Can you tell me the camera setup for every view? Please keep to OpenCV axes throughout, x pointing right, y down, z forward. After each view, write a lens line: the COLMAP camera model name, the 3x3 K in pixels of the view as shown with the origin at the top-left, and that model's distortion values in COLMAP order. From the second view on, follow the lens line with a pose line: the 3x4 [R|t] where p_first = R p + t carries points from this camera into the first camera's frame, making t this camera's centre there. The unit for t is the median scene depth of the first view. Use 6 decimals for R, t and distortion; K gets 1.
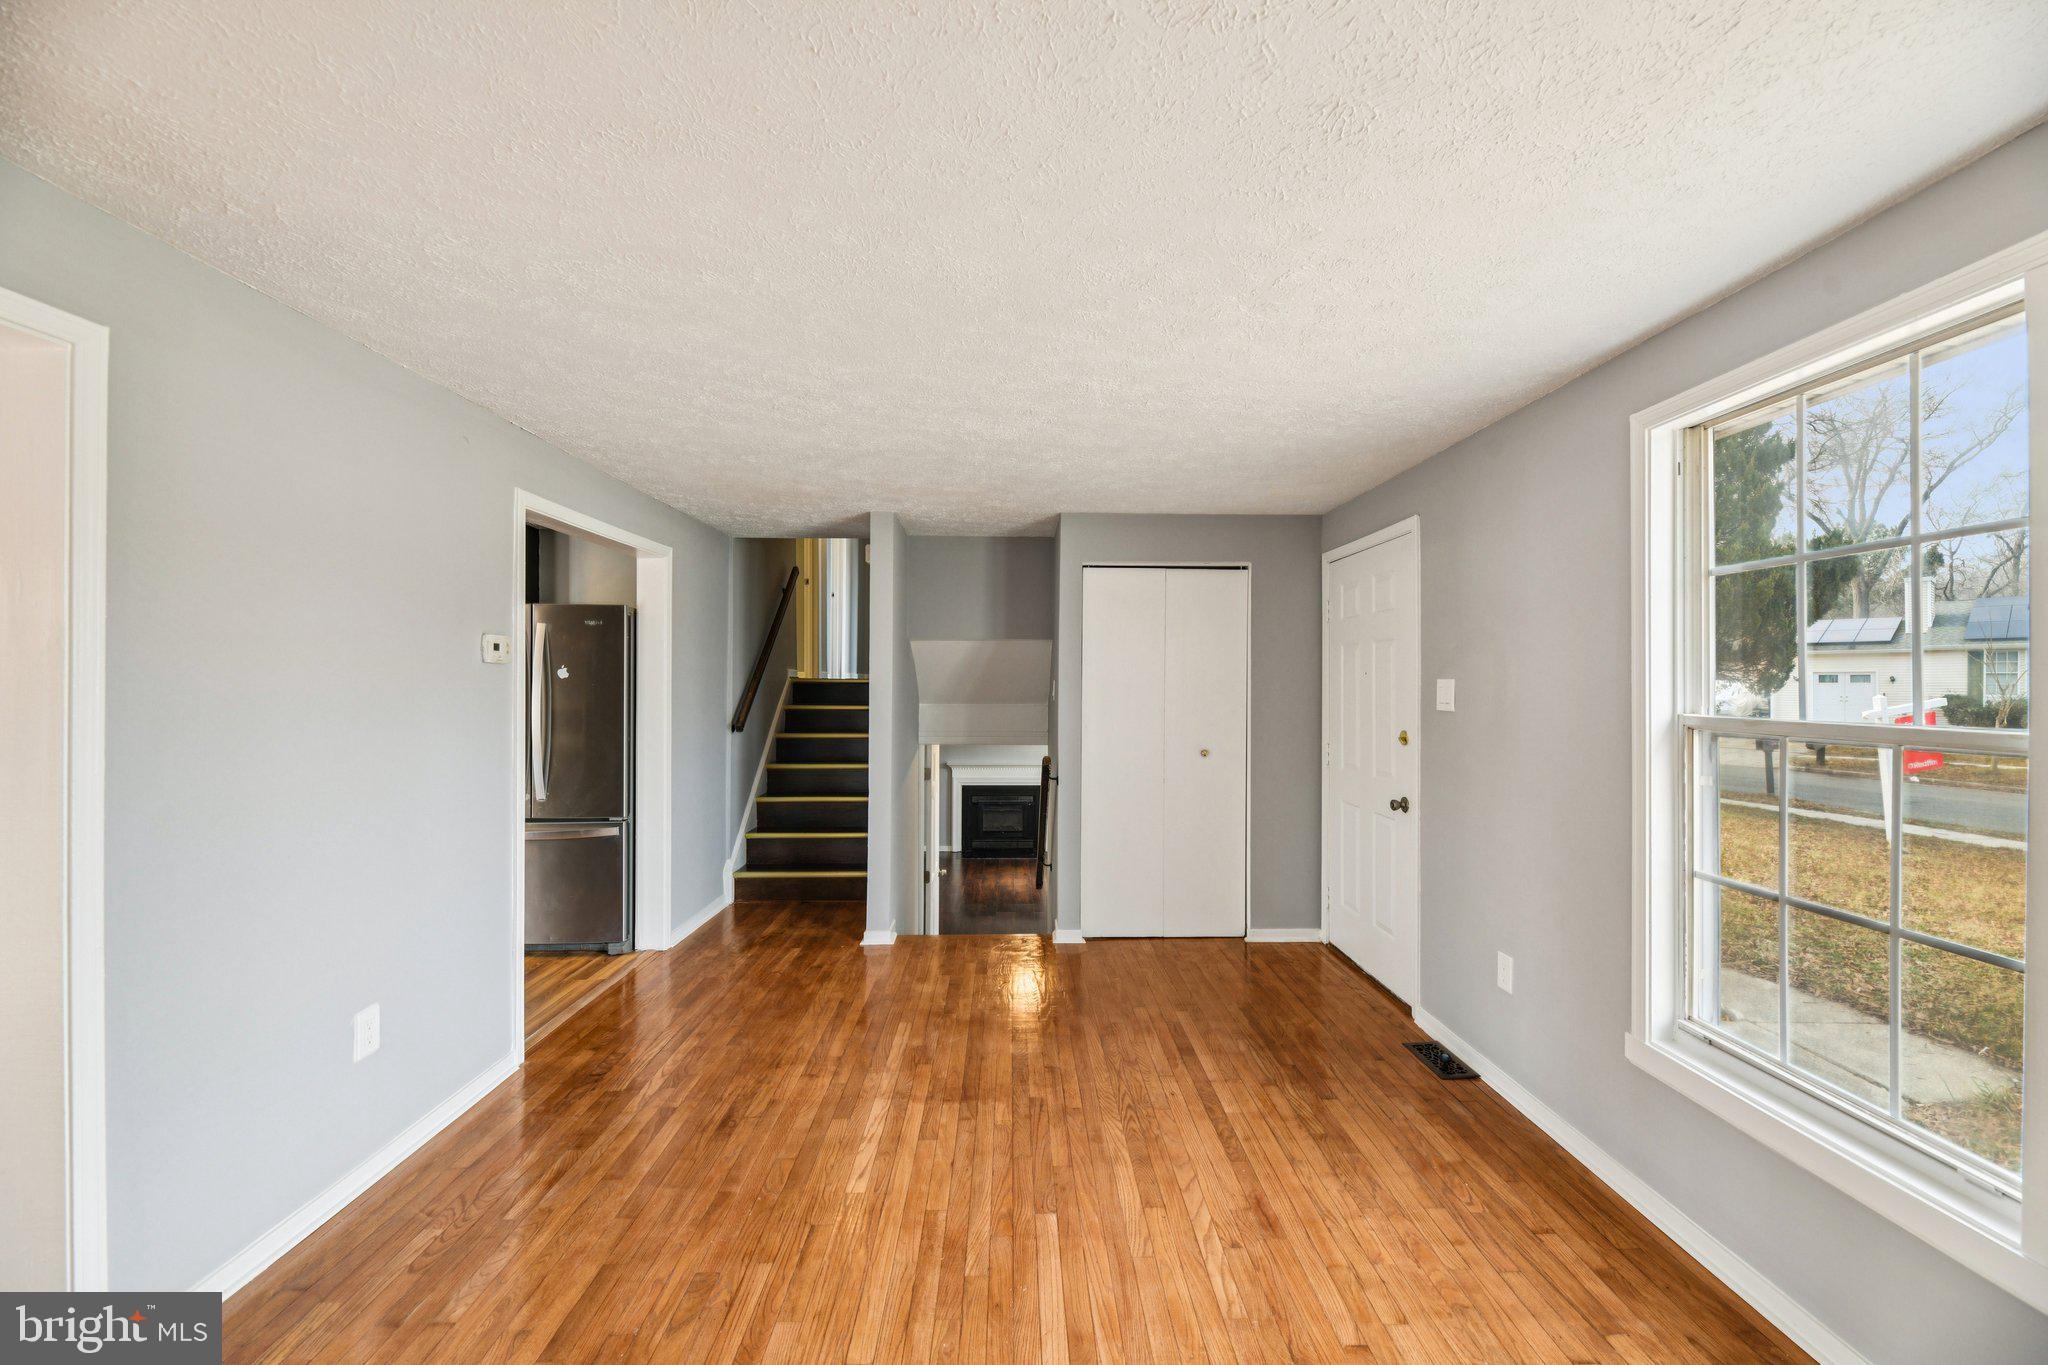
lens RADIAL K [[822.7, 0, 1029.8], [0, 822.7, 689.7], [0, 0, 1]] dist [0.002184, -0.003847]
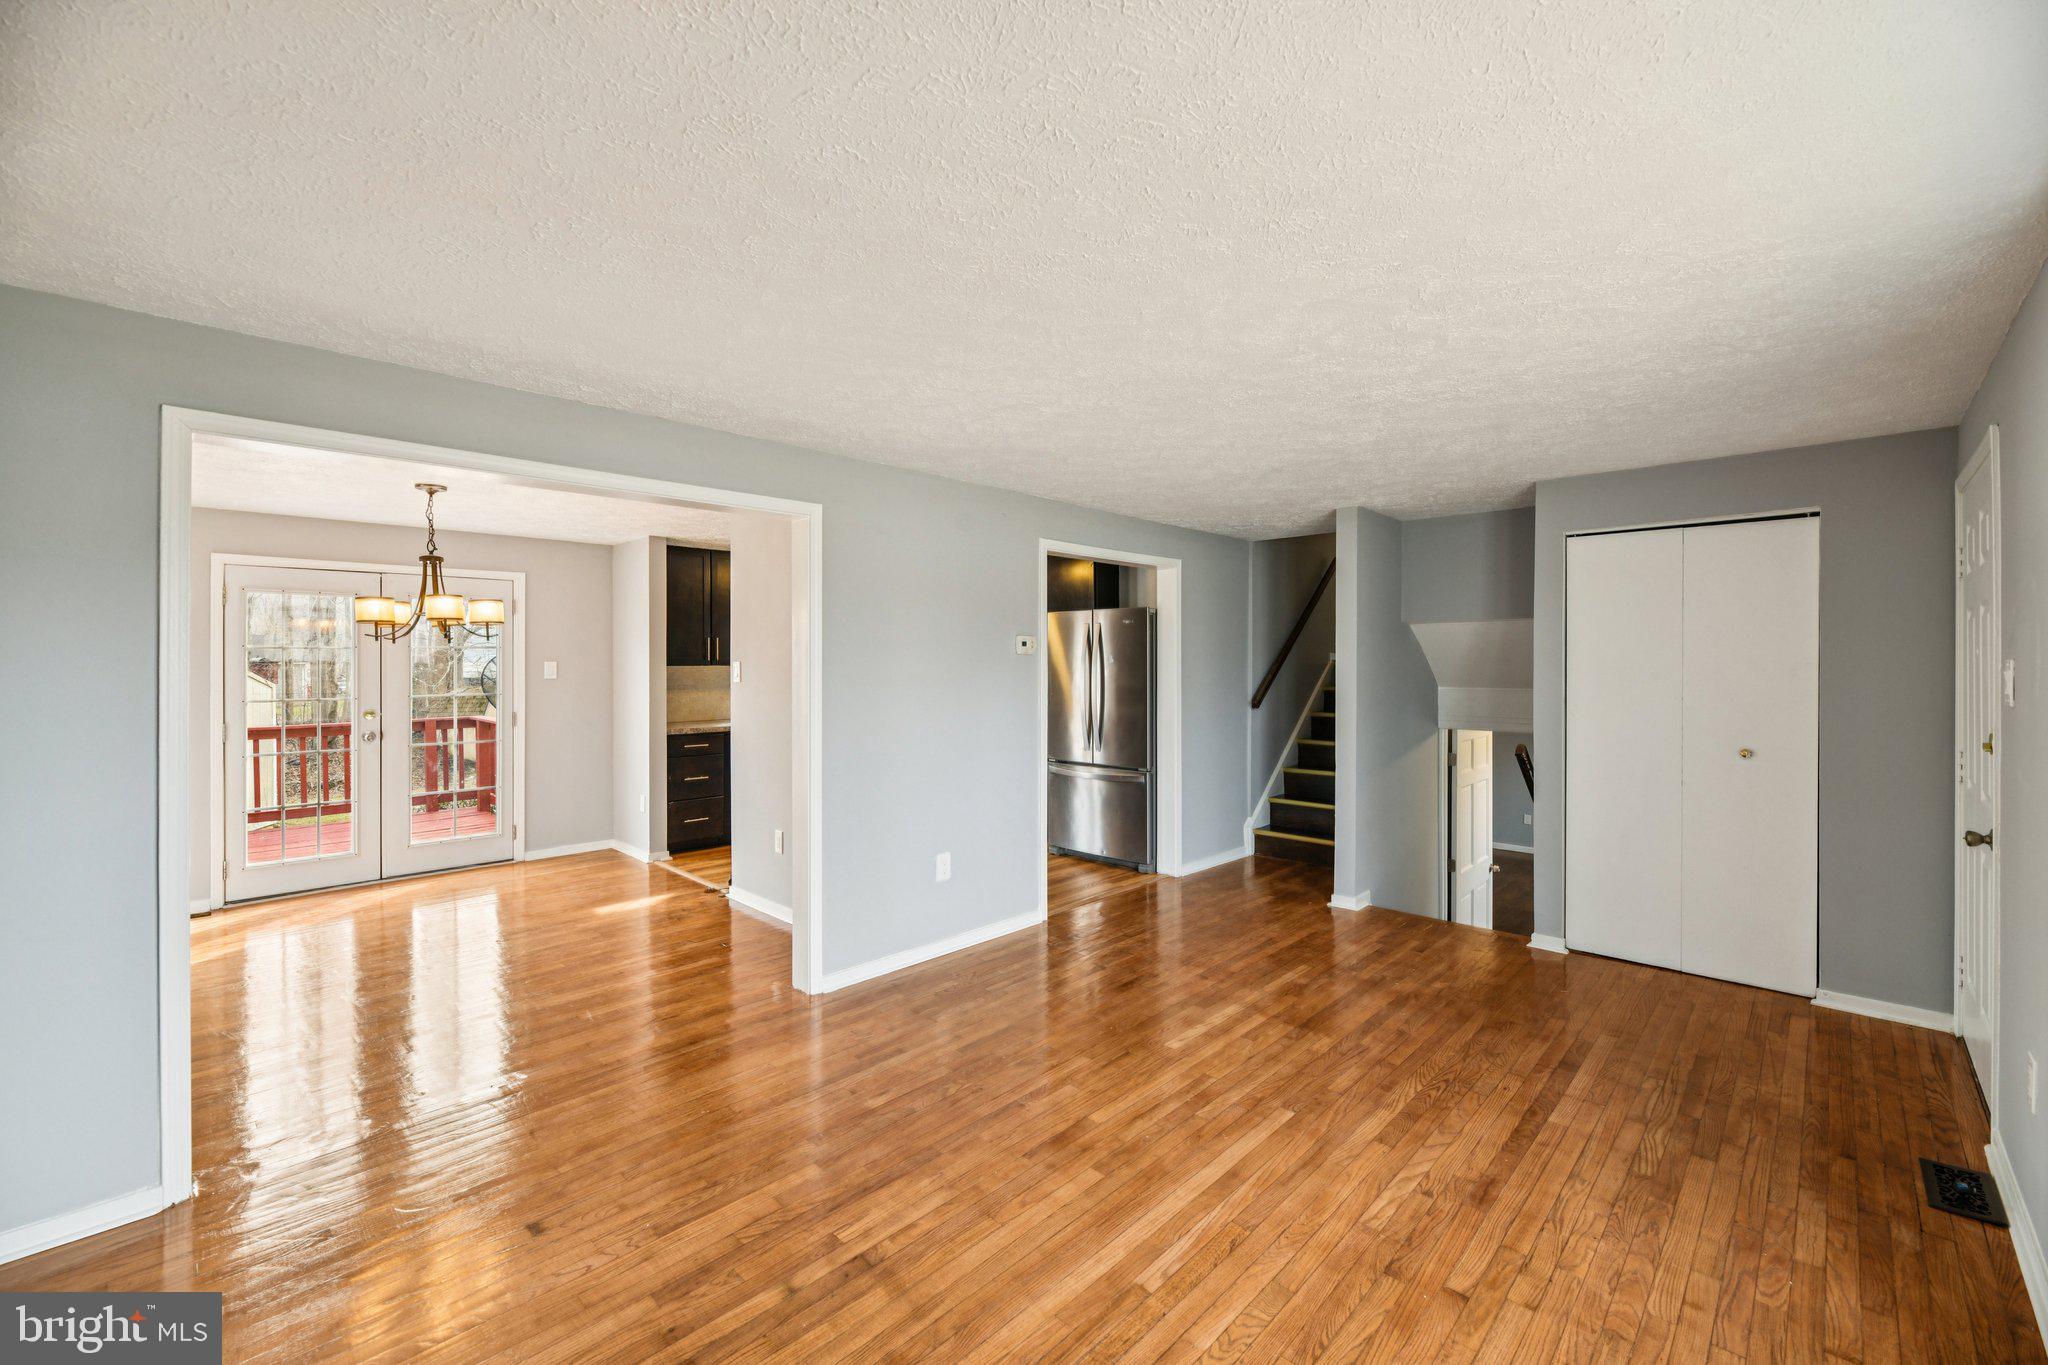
lens RADIAL K [[829.4, 0, 1031.4], [0, 829.4, 676.3], [0, 0, 1]] dist [0.000935, -0.001289]
pose [[0.703306, 0.007230, -0.710850, 0.471331], [-0.003123, 0.999970, 0.007080, -0.001865], [0.710880, -0.002760, 0.703308, -0.088125]]
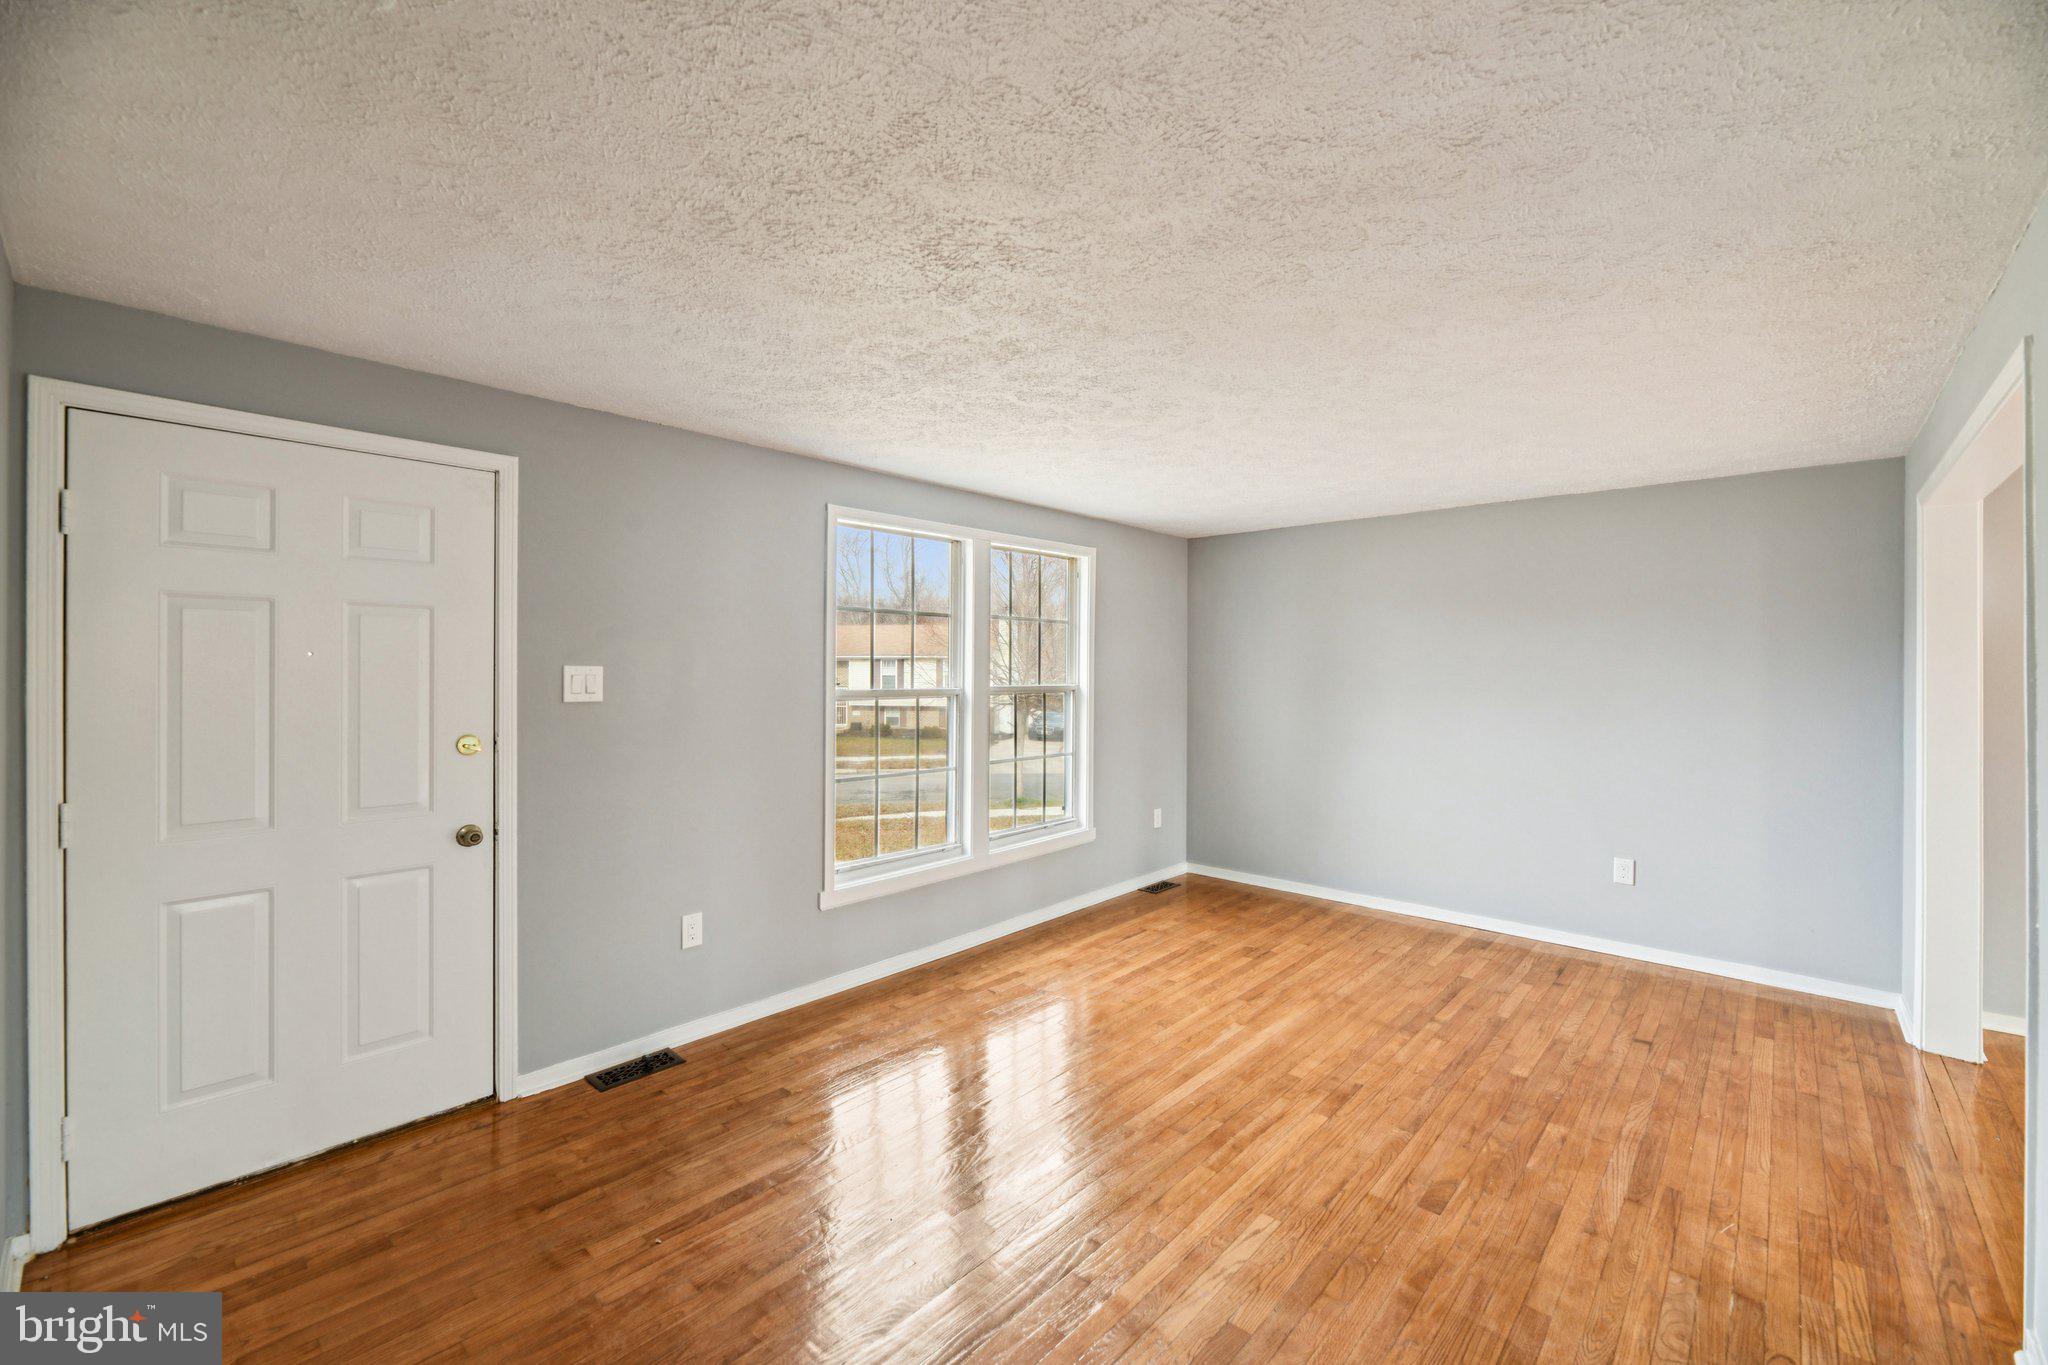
lens RADIAL K [[845.5, 0, 1036.9], [0, 845.5, 673.6], [0, 0, 1]] dist [-0.000604, -0.000445]
pose [[-0.732010, -0.006394, 0.681264, -0.536482], [0.000630, 0.999949, 0.010061, -0.014793], [-0.681293, 0.007794, -0.731969, 1.510495]]
